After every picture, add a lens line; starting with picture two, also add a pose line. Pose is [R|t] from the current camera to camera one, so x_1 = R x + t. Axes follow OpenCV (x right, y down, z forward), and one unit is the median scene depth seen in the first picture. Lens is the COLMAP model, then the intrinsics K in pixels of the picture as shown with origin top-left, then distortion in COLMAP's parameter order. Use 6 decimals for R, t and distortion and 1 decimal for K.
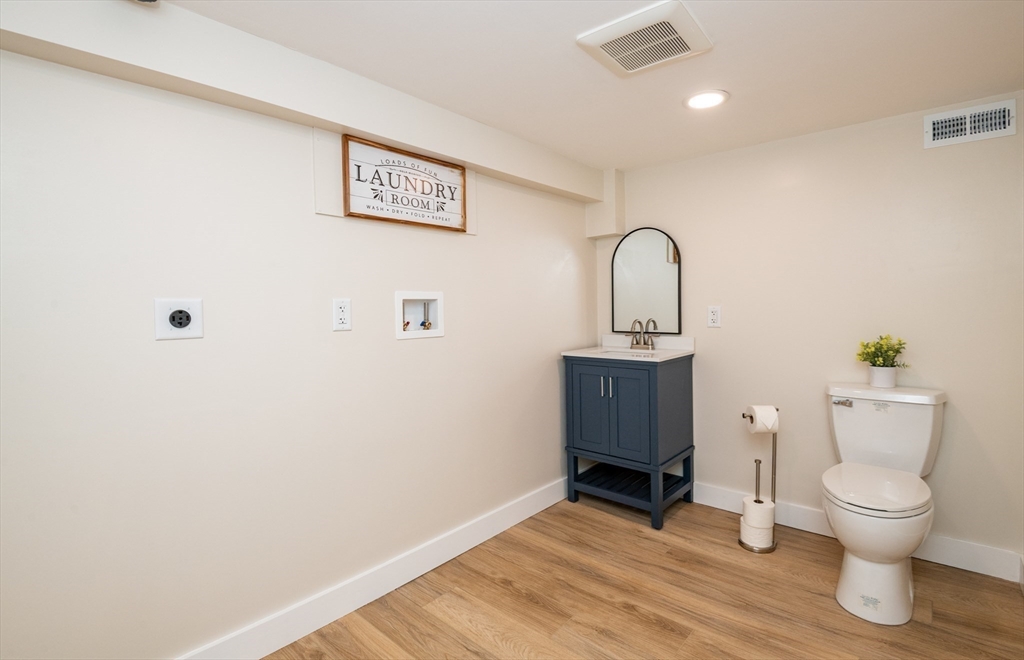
lens RADIAL K [[478.0, 0, 528.4], [0, 478.0, 315.2], [0, 0, 1]] dist [-0.003624, -0.009371]
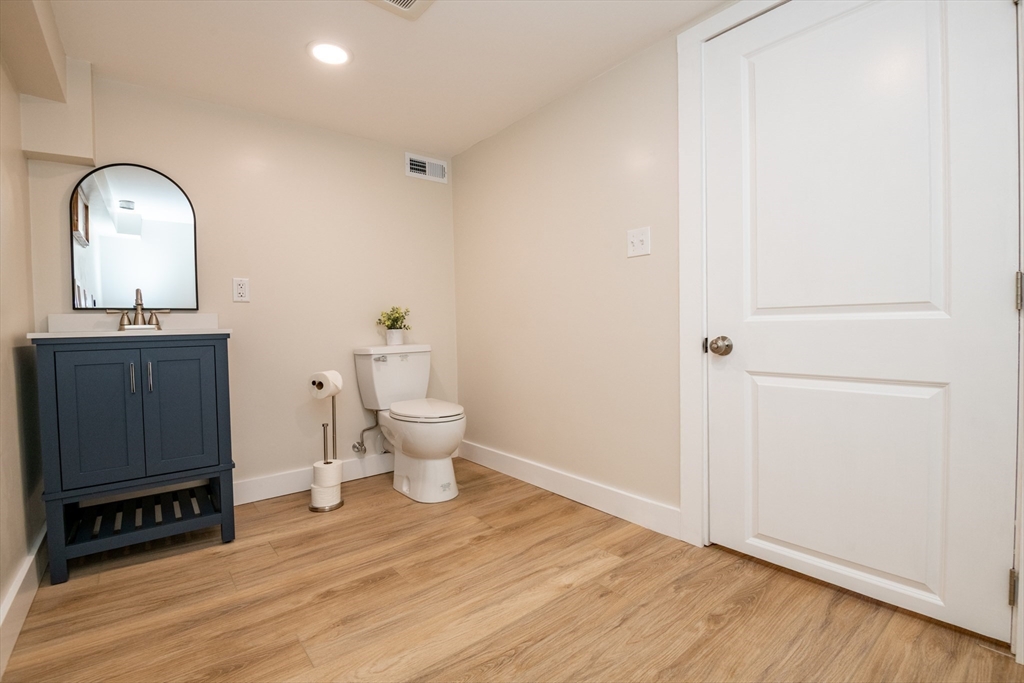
lens RADIAL K [[478.2, 0, 508.7], [0, 478.2, 334.7], [0, 0, 1]] dist [-0.003419, -0.011677]
pose [[0.189861, -0.009478, 0.981765, -0.517260], [0.033148, 0.999445, 0.003239, 0.131369], [-0.981251, 0.031928, 0.190070, 0.443121]]
